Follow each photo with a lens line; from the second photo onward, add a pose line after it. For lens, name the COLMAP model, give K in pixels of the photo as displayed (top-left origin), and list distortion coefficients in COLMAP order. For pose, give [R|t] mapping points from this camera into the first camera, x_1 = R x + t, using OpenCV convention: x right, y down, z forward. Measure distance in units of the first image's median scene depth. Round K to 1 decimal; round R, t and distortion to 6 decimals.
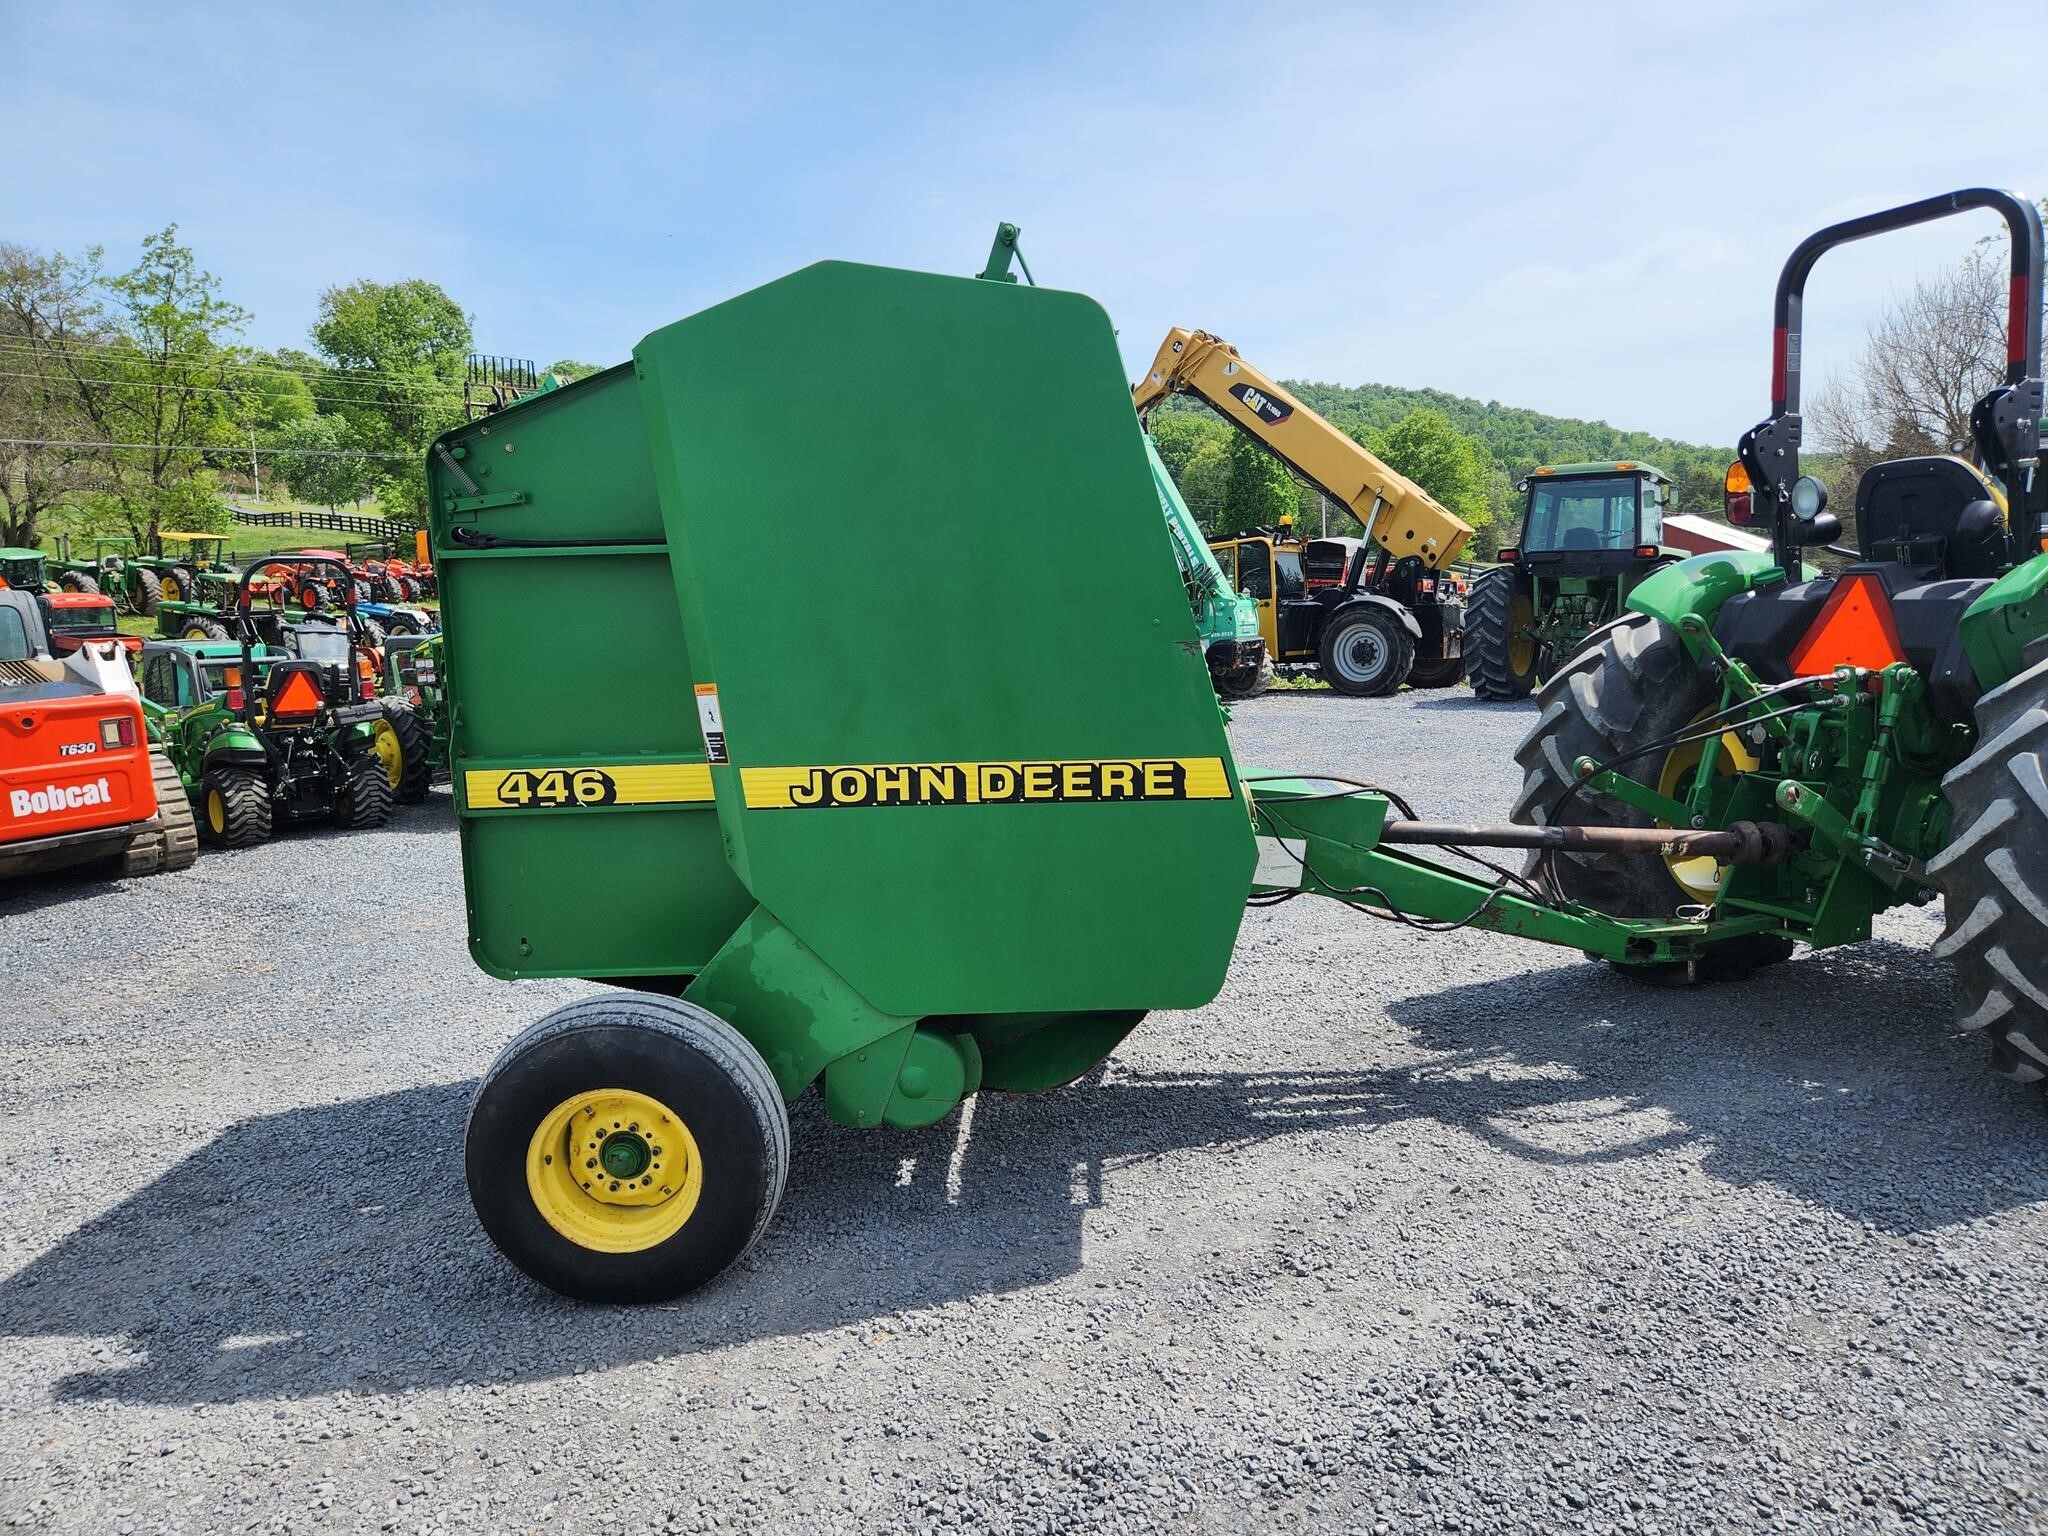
lens RADIAL K [[1301.8, 0, 1007.4], [0, 1301.8, 762.5], [0, 0, 1]] dist [0.073871, -0.058571]
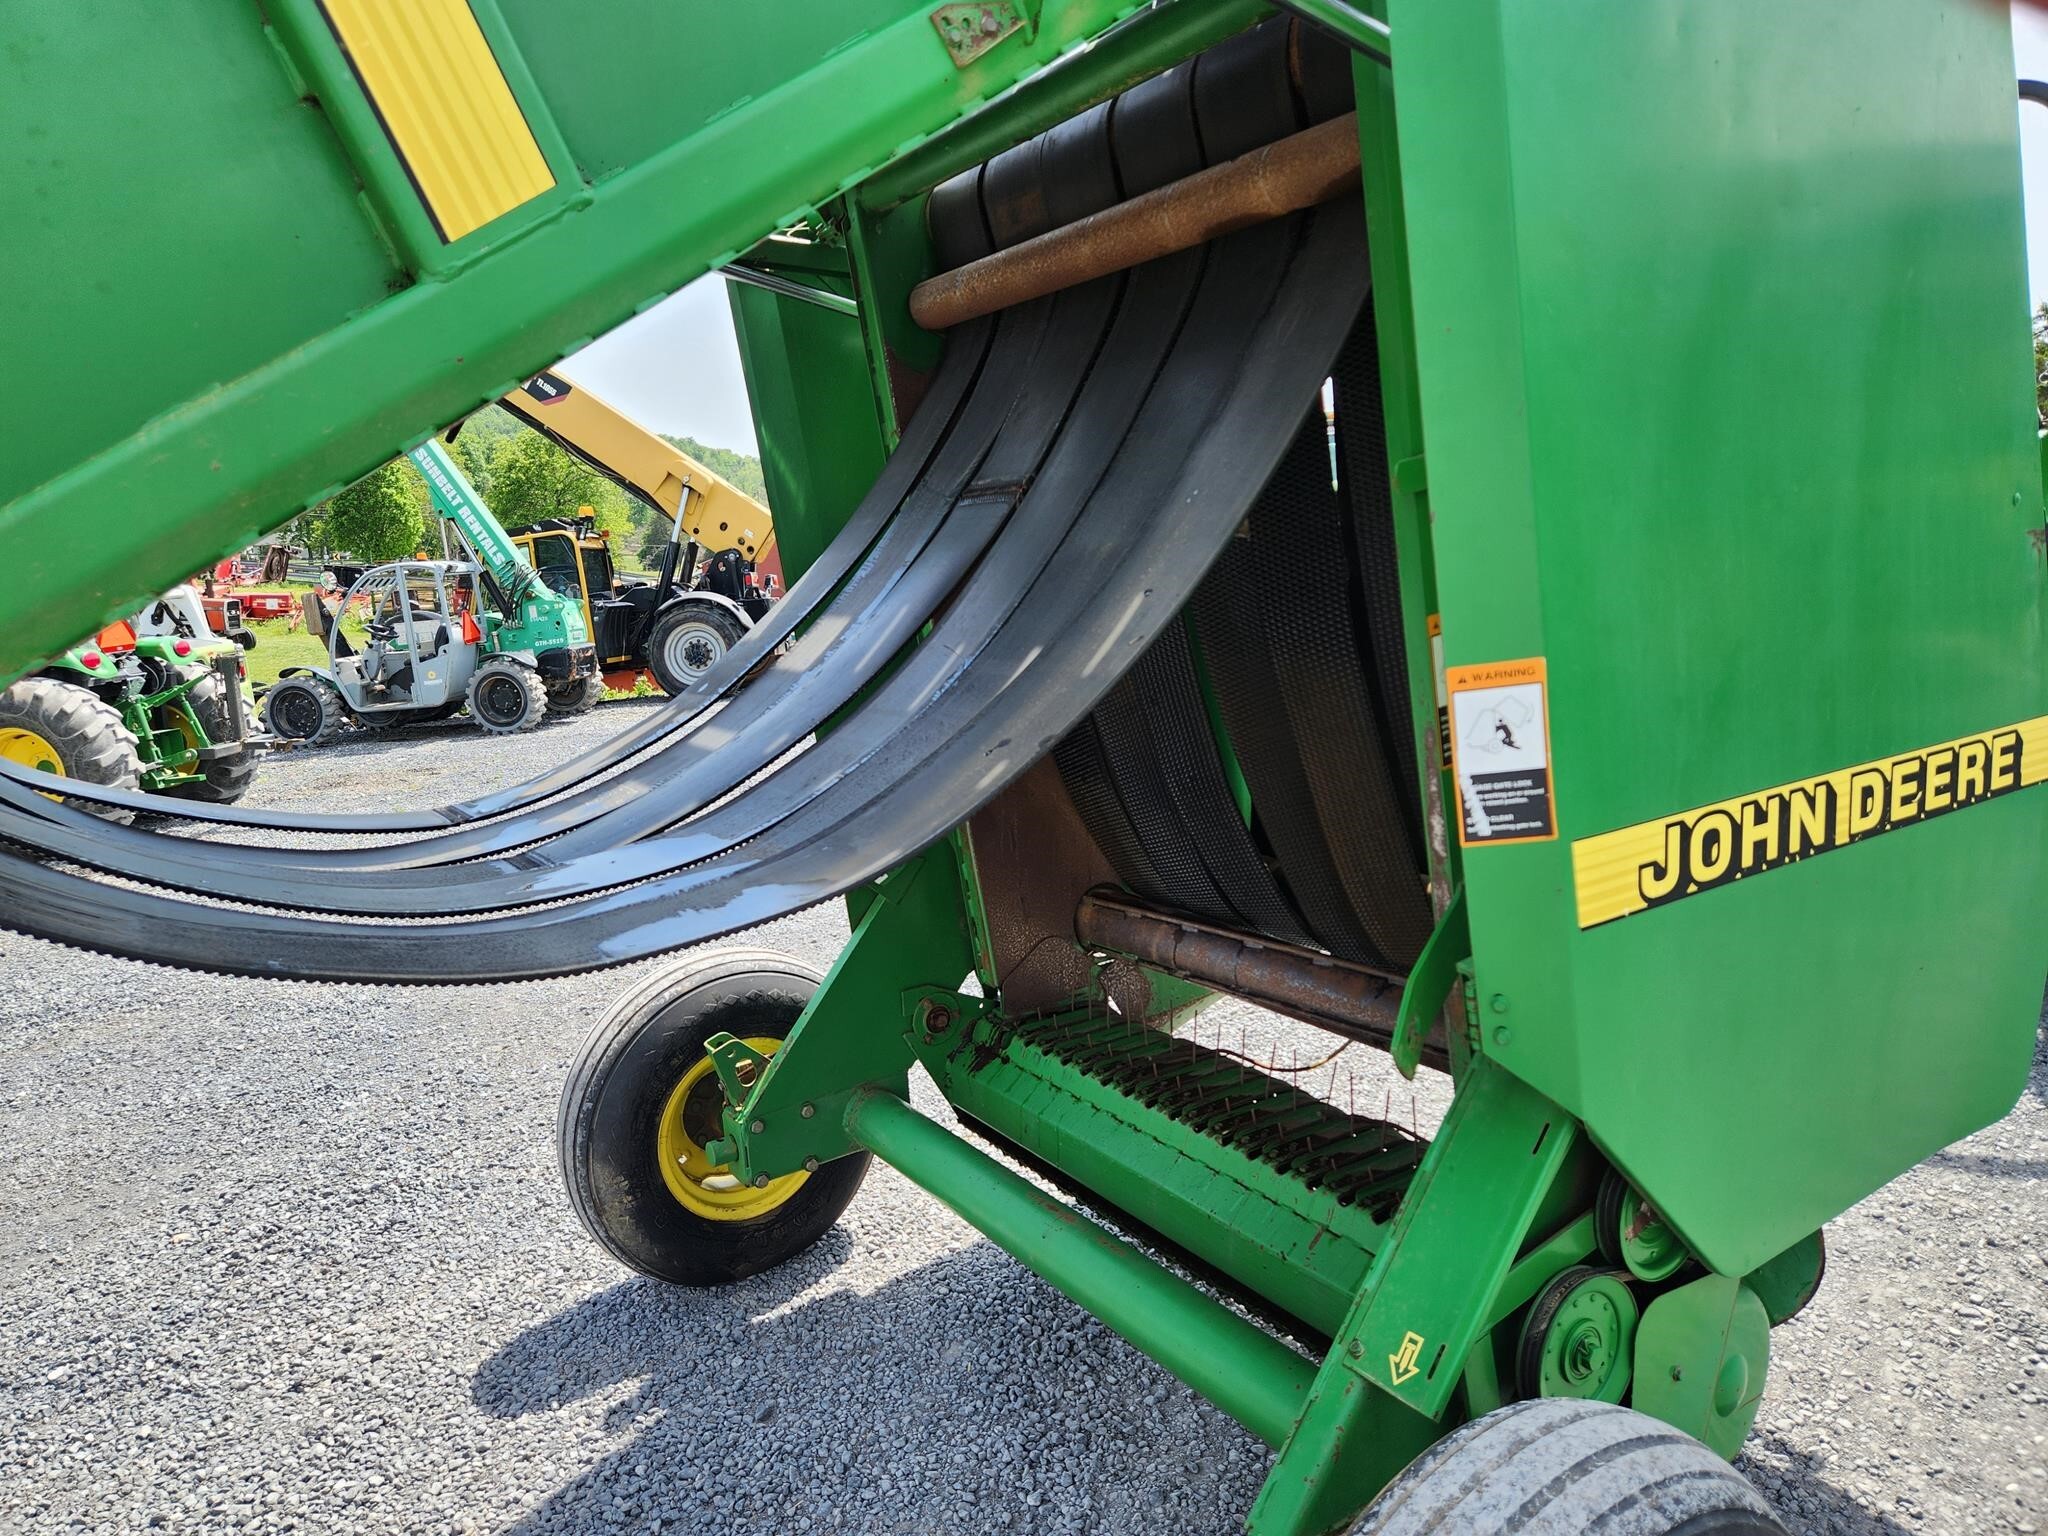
lens RADIAL K [[1328.9, 0, 961.6], [0, 1328.9, 771.3], [0, 0, 1]] dist [0.084798, -0.065315]
pose [[0.831874, -0.116400, 0.542620, -0.598447], [0.118194, 0.992484, 0.031703, -0.056738], [-0.542232, 0.037762, 0.839380, 0.685850]]
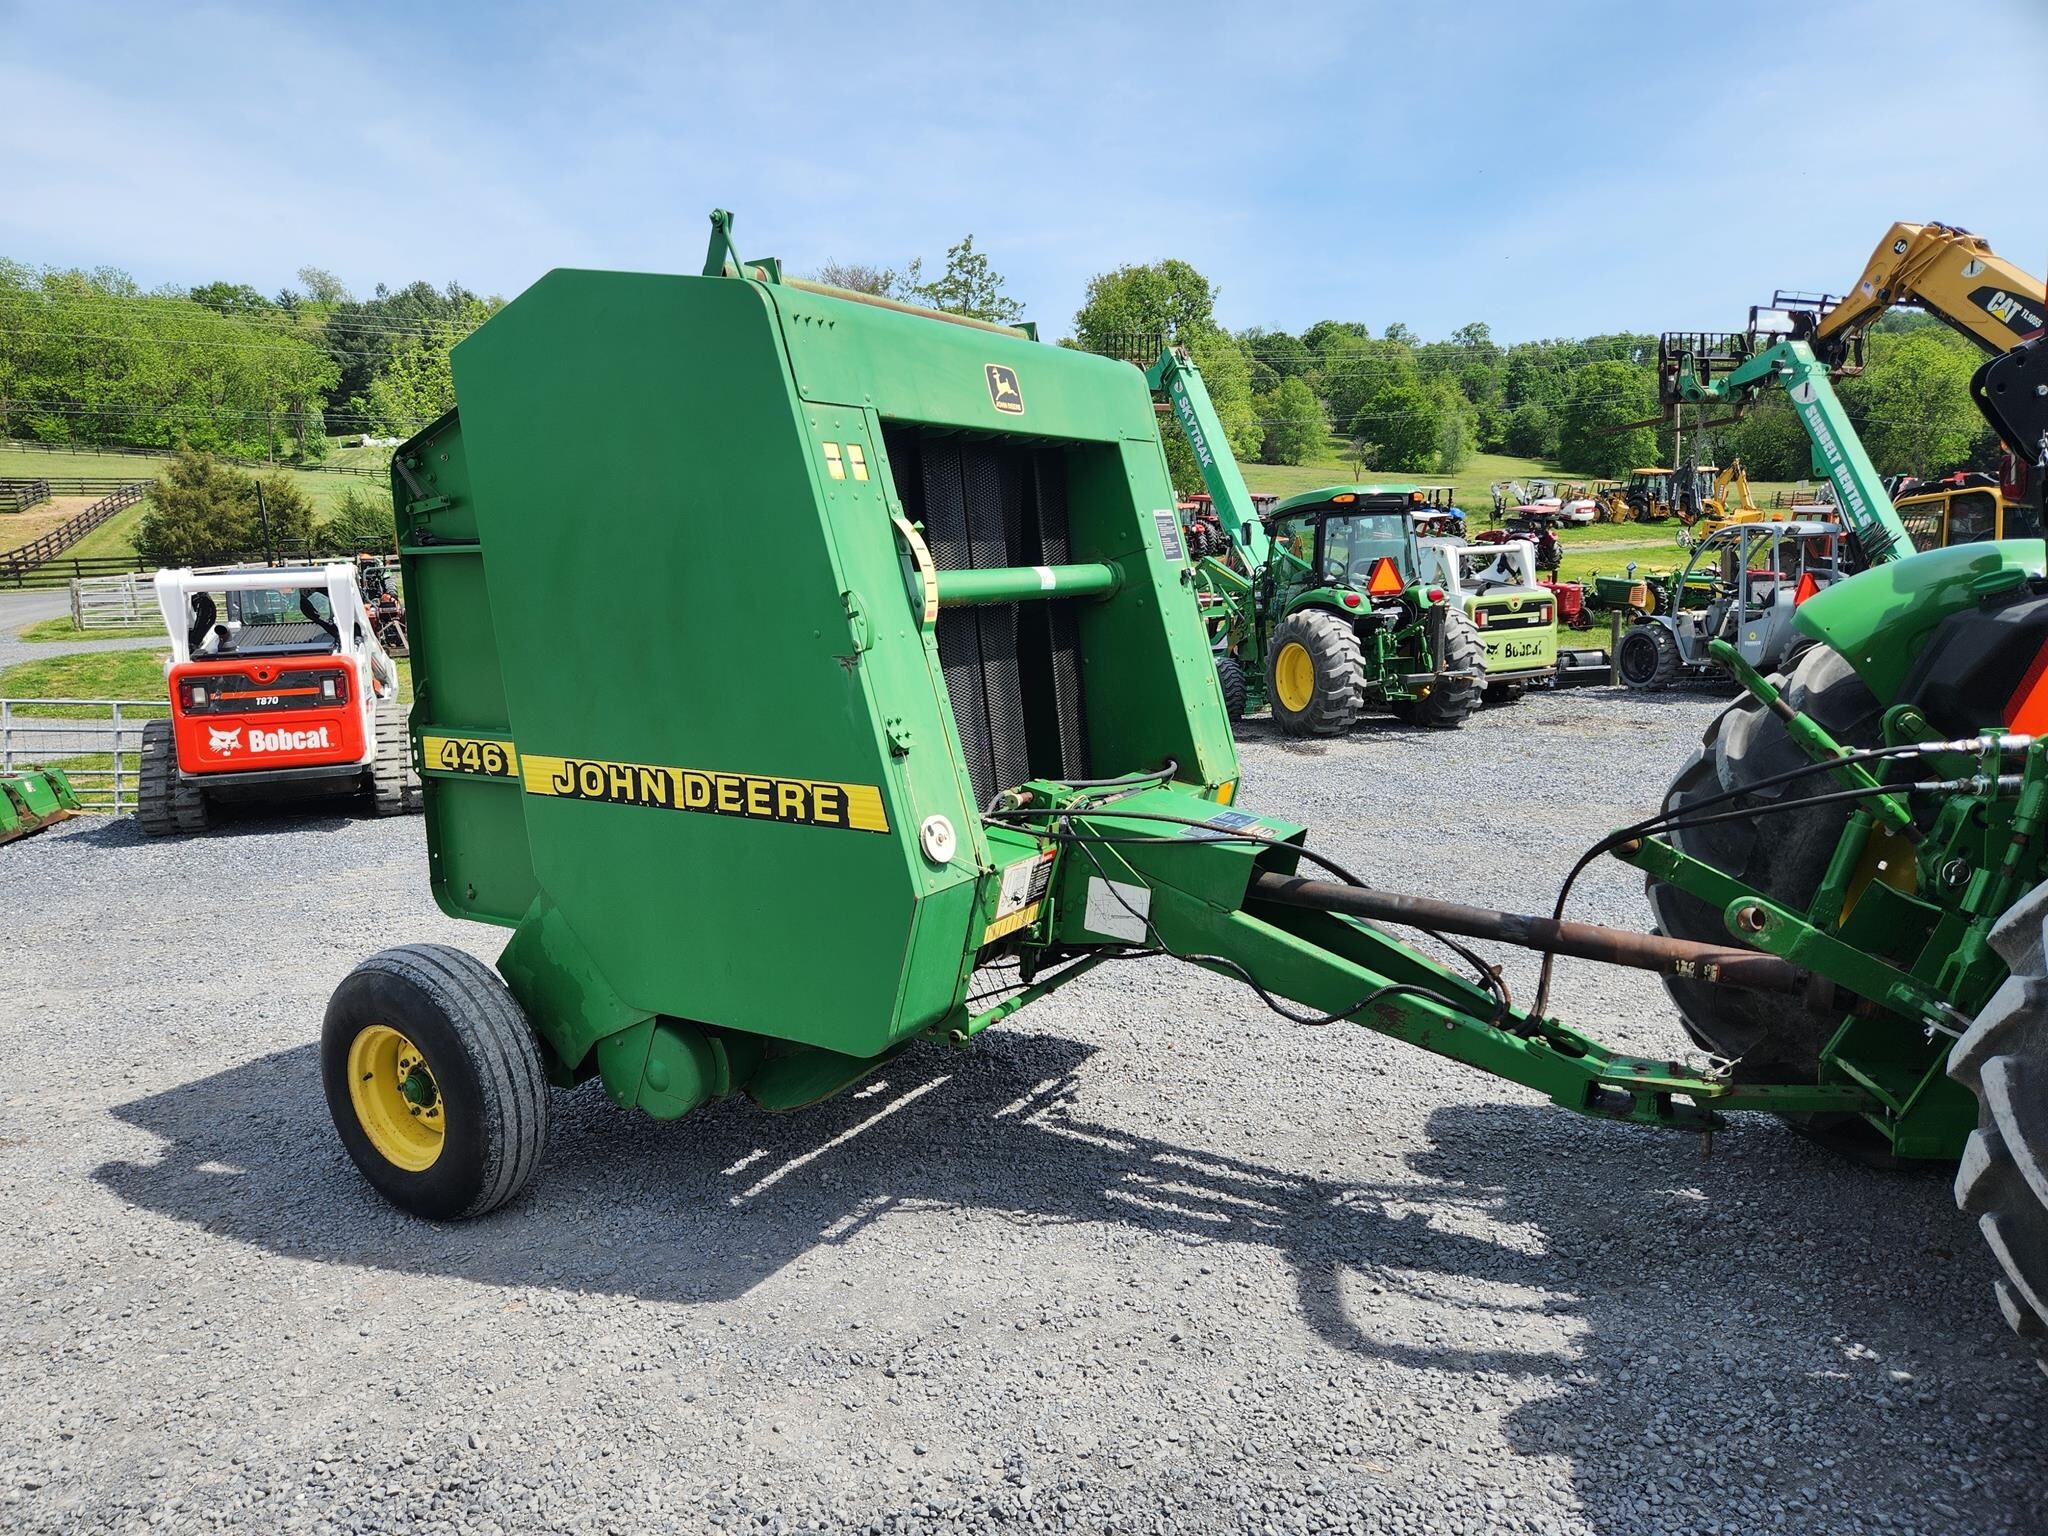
lens RADIAL K [[1301.8, 0, 1007.4], [0, 1301.8, 762.5], [0, 0, 1]] dist [0.073871, -0.058571]
pose [[0.865799, 0.085826, -0.492977, 0.639372], [-0.070371, 0.996274, 0.049860, -0.067258], [0.495420, -0.008477, 0.868612, 0.248000]]
